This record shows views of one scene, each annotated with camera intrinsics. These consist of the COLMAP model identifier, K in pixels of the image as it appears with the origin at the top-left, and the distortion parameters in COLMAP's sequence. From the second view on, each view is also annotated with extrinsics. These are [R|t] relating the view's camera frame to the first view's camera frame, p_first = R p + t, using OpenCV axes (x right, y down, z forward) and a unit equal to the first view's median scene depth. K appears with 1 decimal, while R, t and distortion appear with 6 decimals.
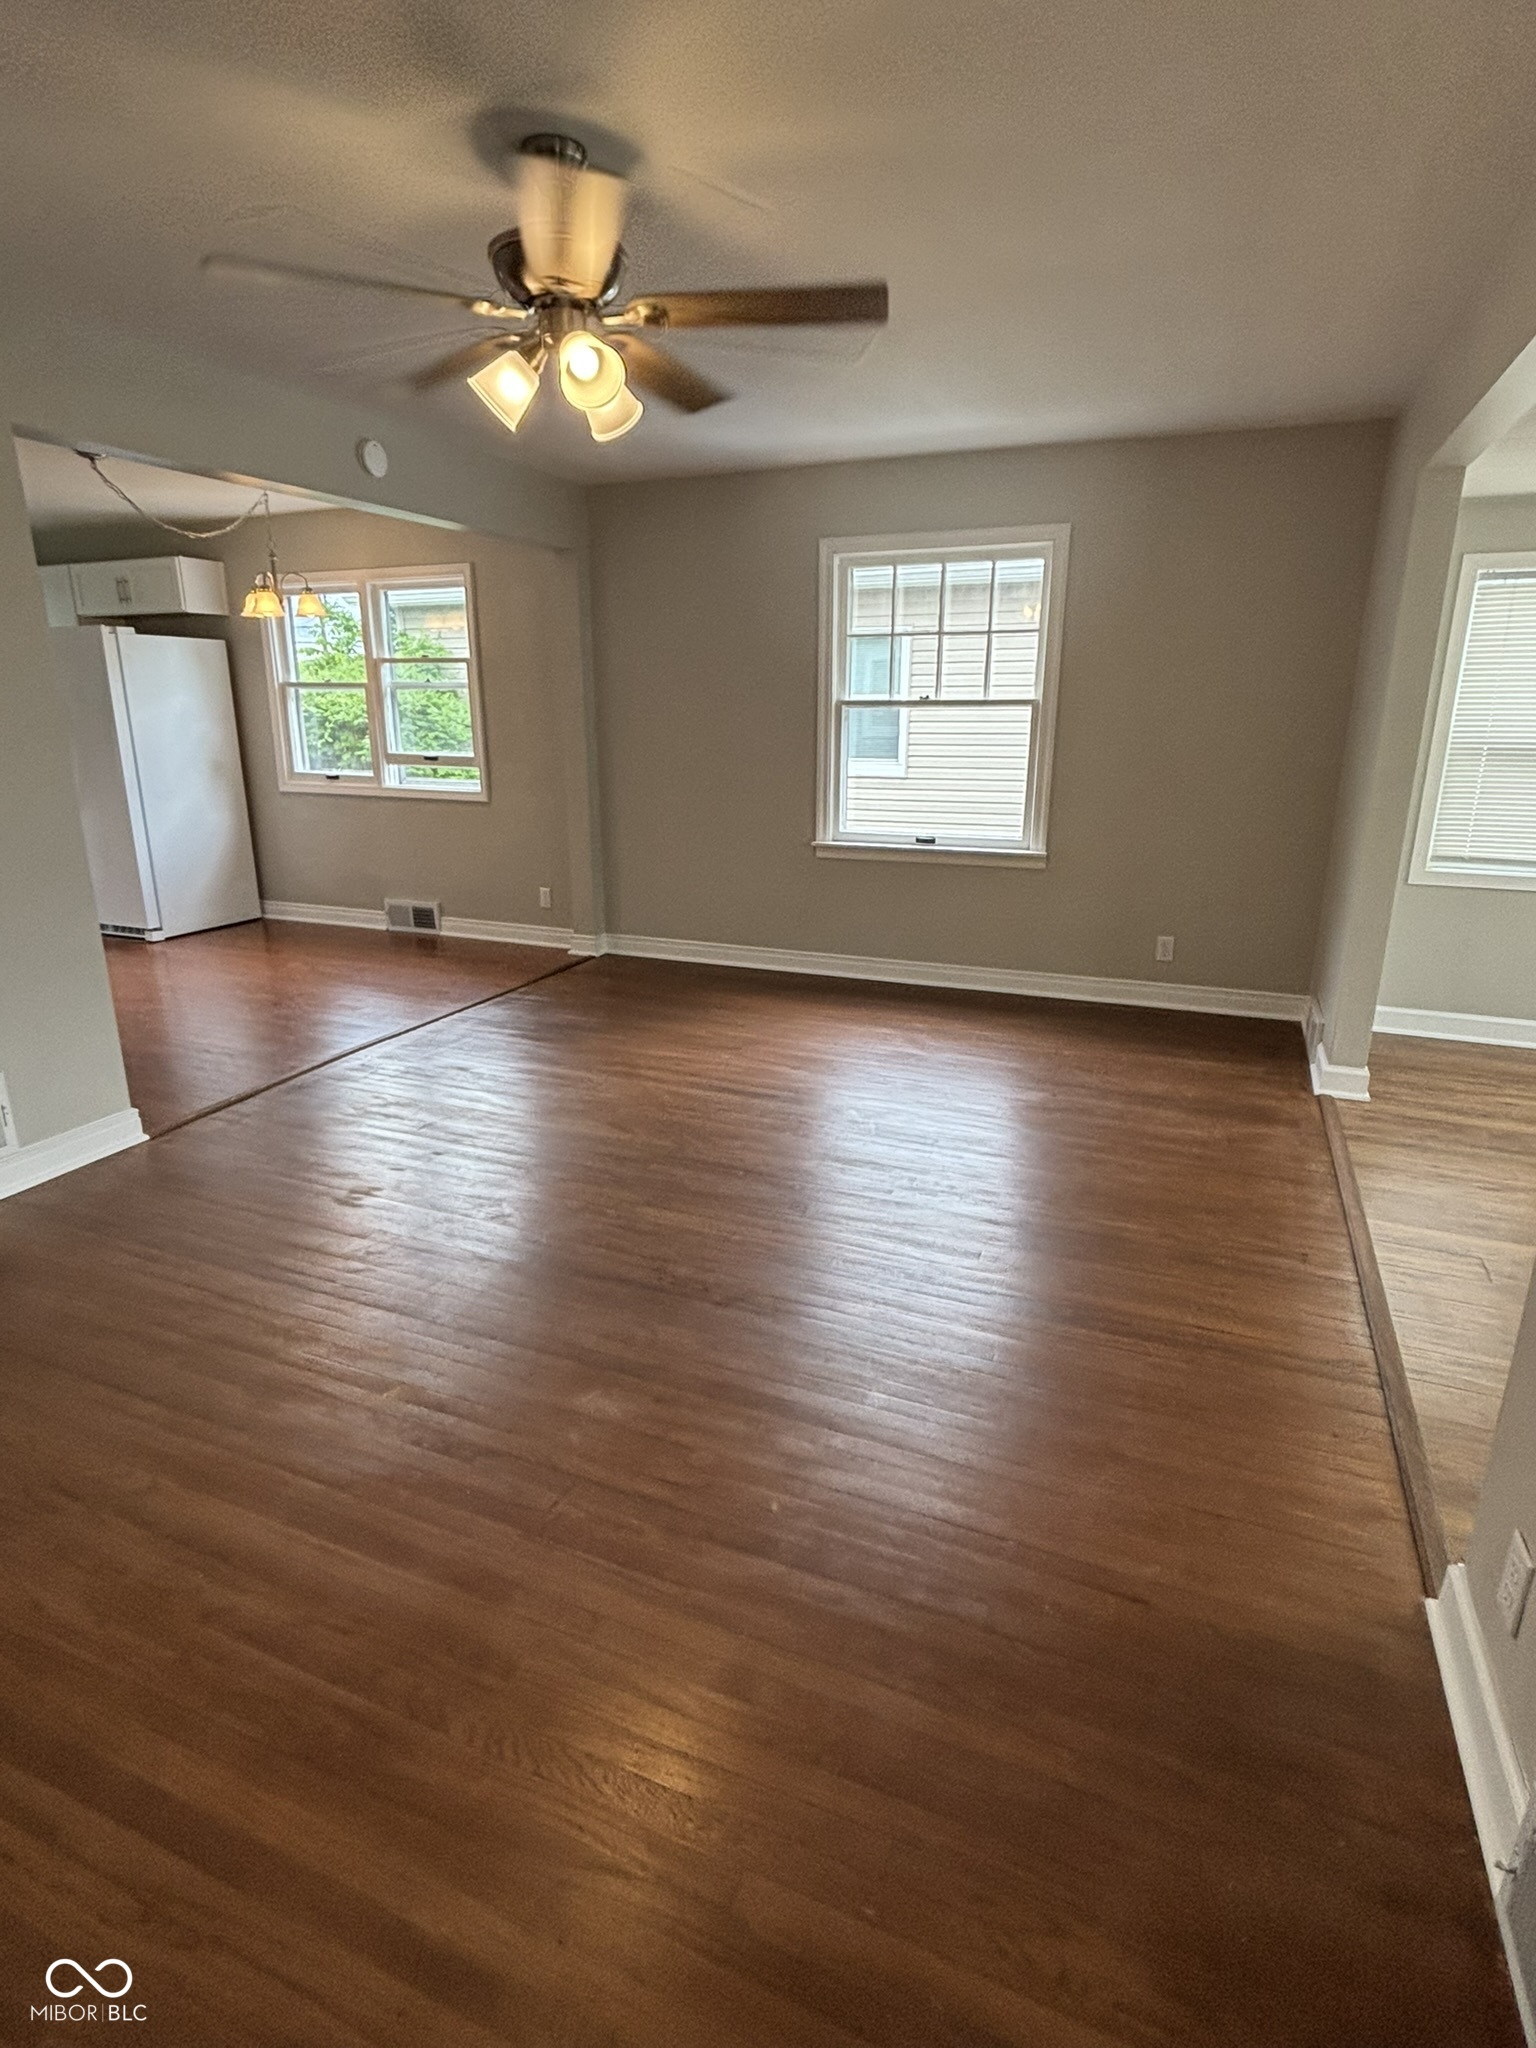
lens RADIAL K [[1061.1, 0, 766.4], [0, 1061.1, 1017.6], [0, 0, 1]] dist [-0.000190, 0.000080]
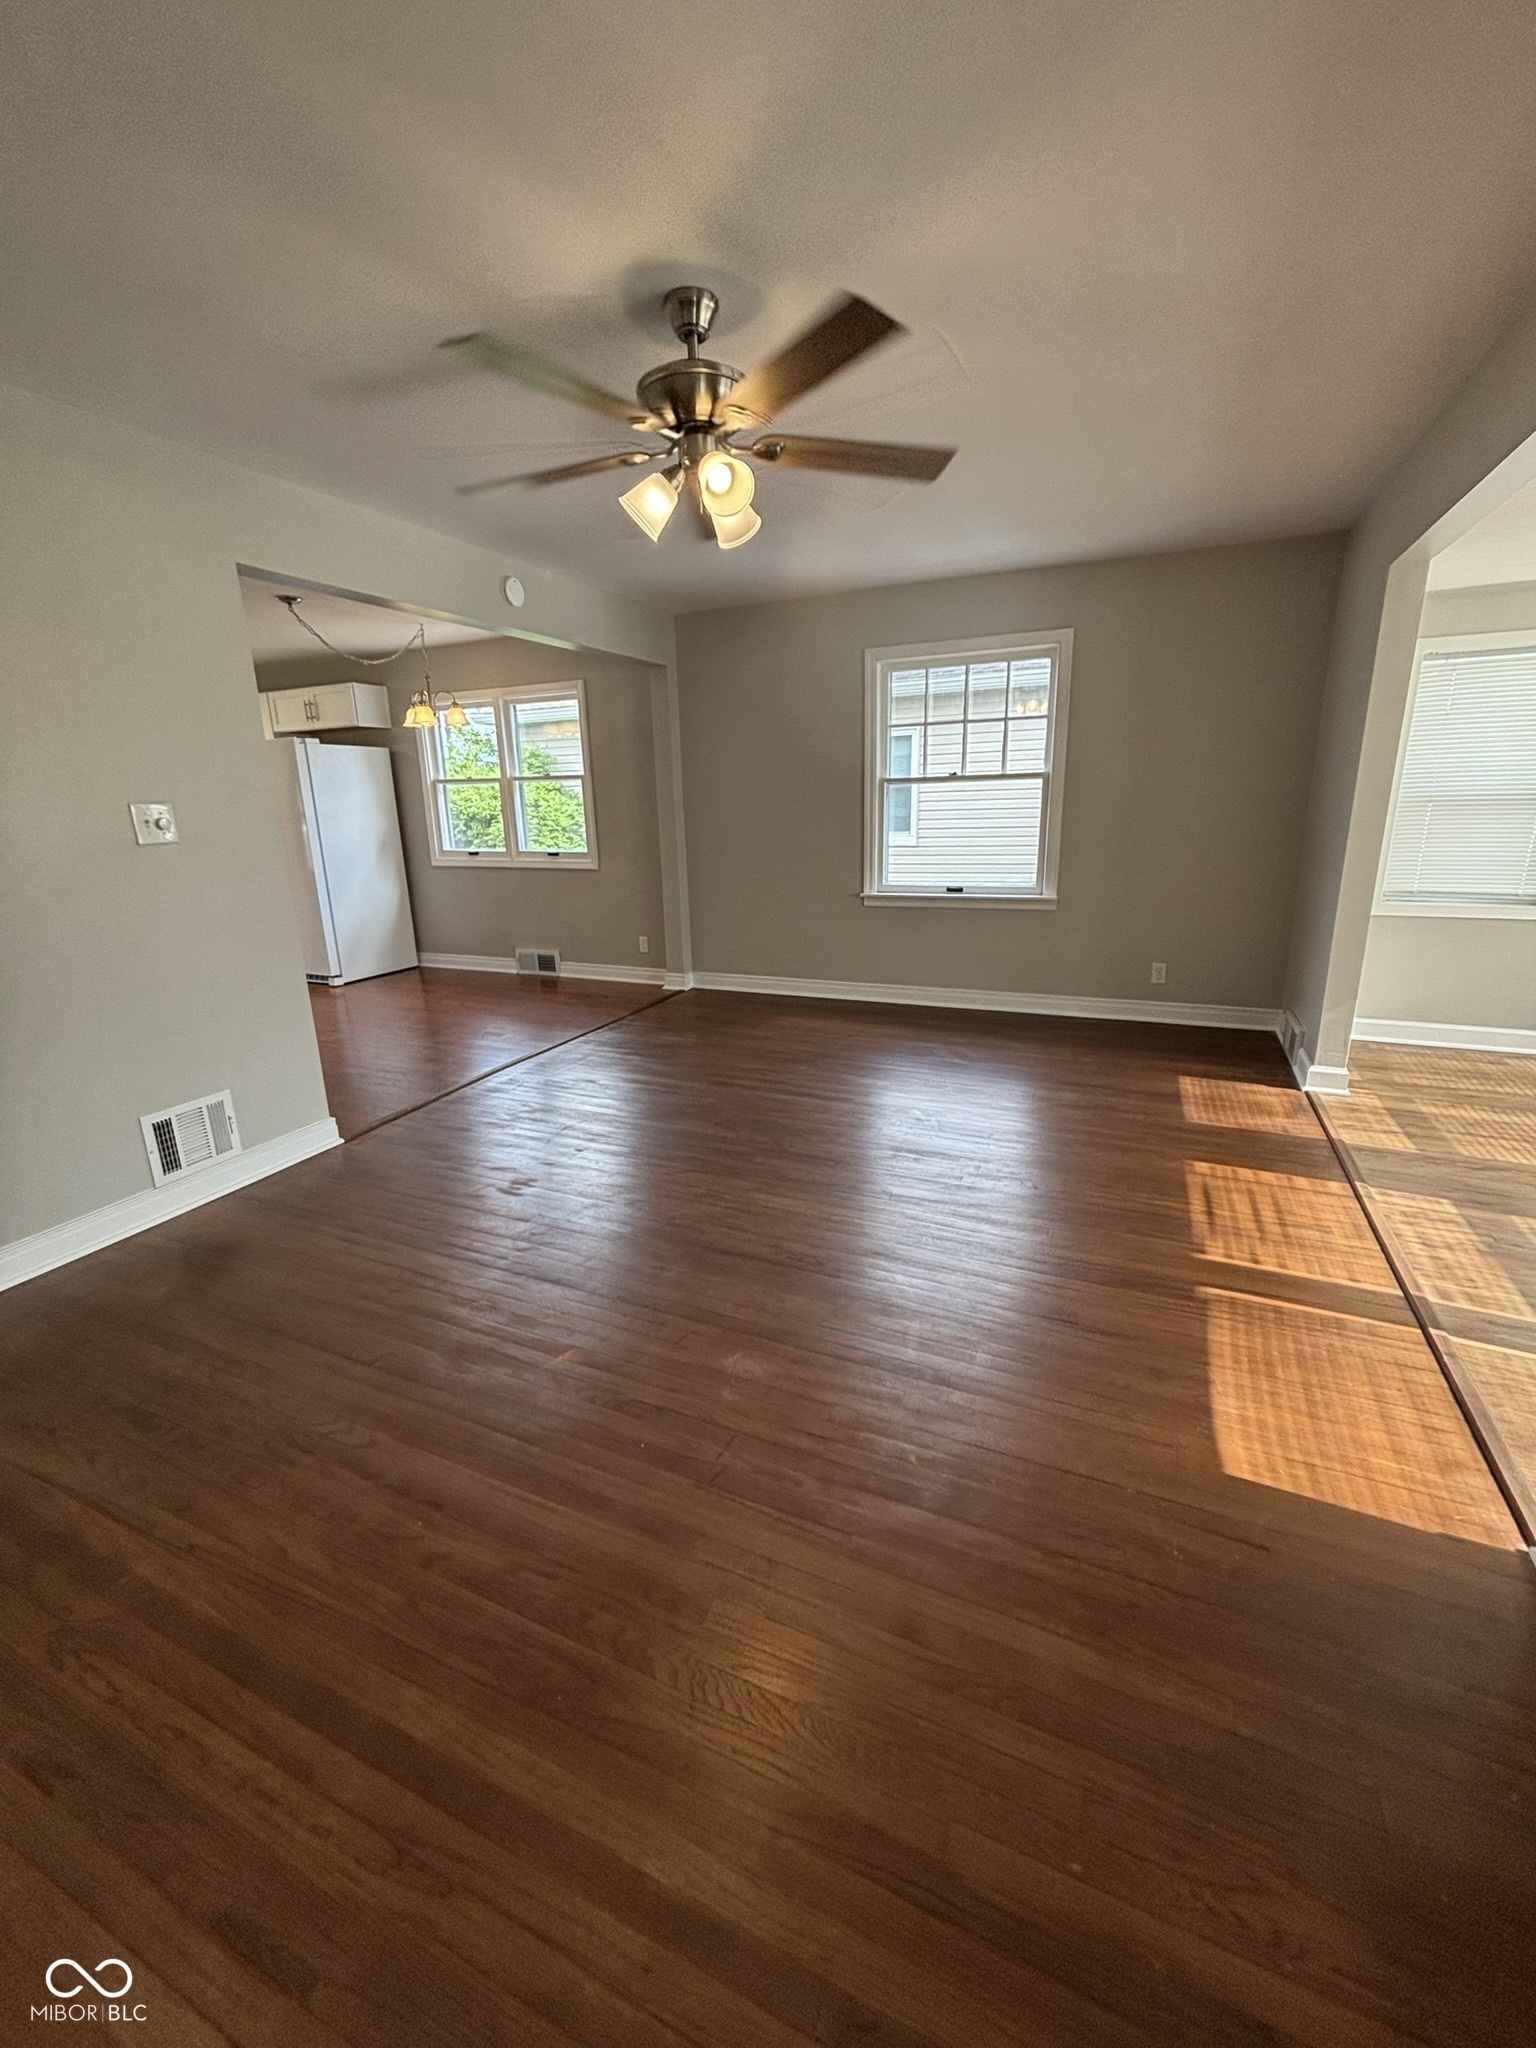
lens RADIAL K [[831.2, 0, 768.0], [0, 831.2, 1024.0], [0, 0, 1]] dist [0.000998, -0.000394]
pose [[0.999310, -0.018636, -0.032122, -0.056950], [0.017967, 0.999618, -0.020995, 0.006644], [0.032501, 0.020403, 0.999263, 0.050626]]
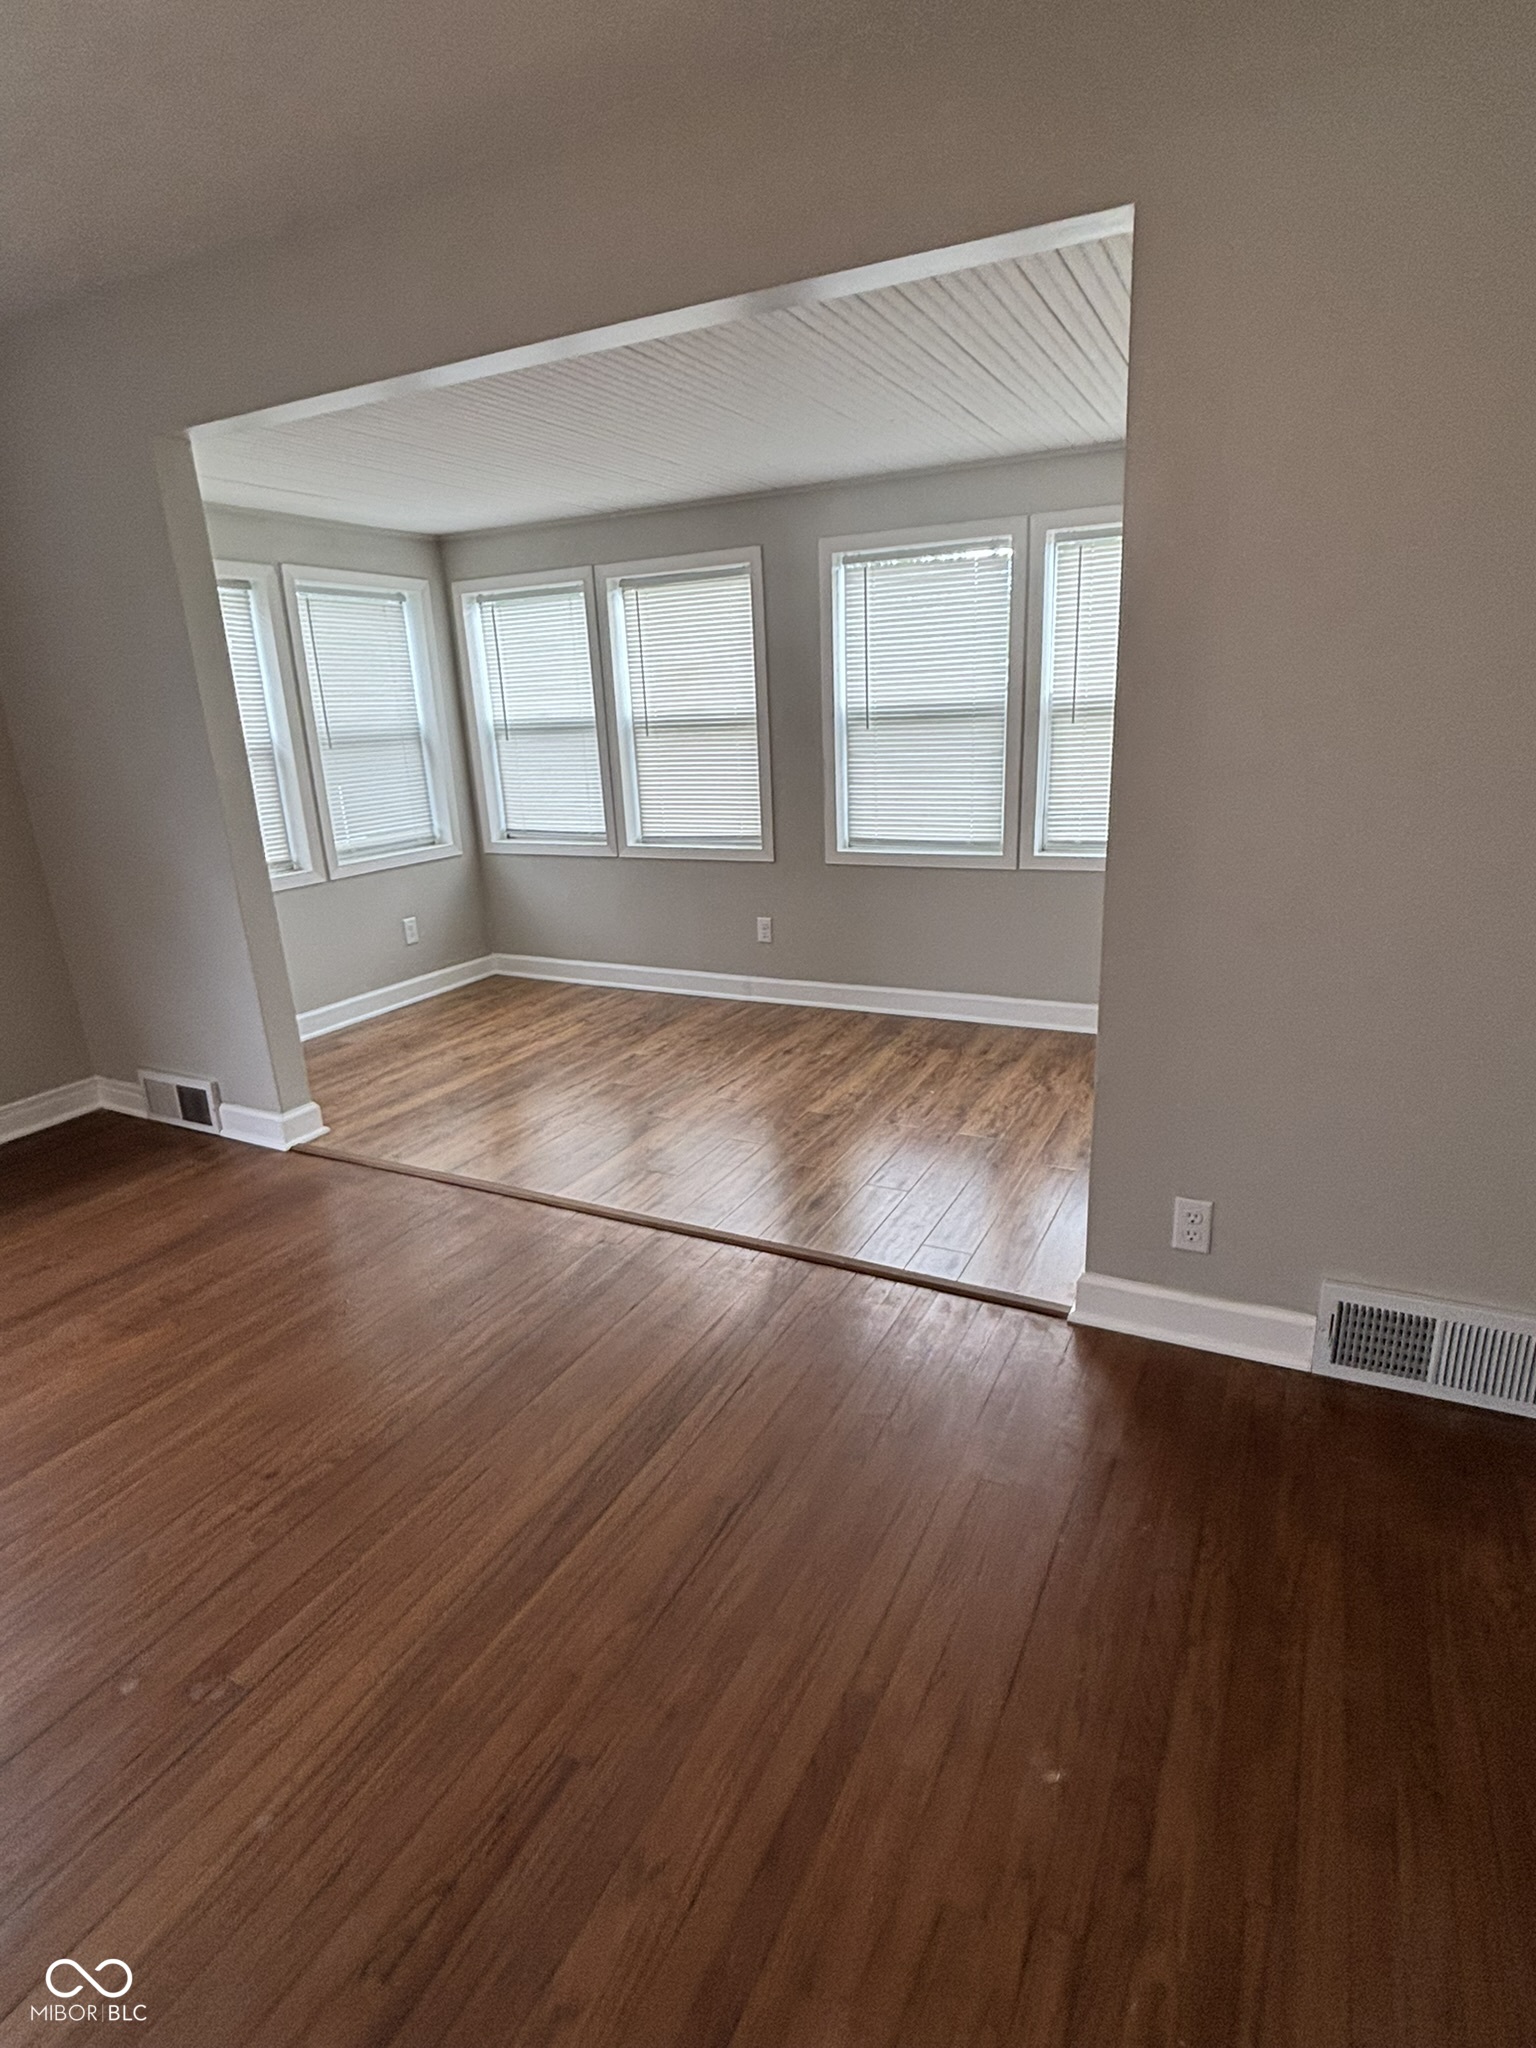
lens RADIAL K [[1041.8, 0, 768.0], [0, 1041.8, 1024.0], [0, 0, 1]] dist [-0.005605, -0.000833]
pose [[0.068789, -0.291903, 0.953971, -0.282965], [0.323656, 0.911045, 0.255430, -0.128829], [-0.943671, 0.291188, 0.157147, 0.507476]]
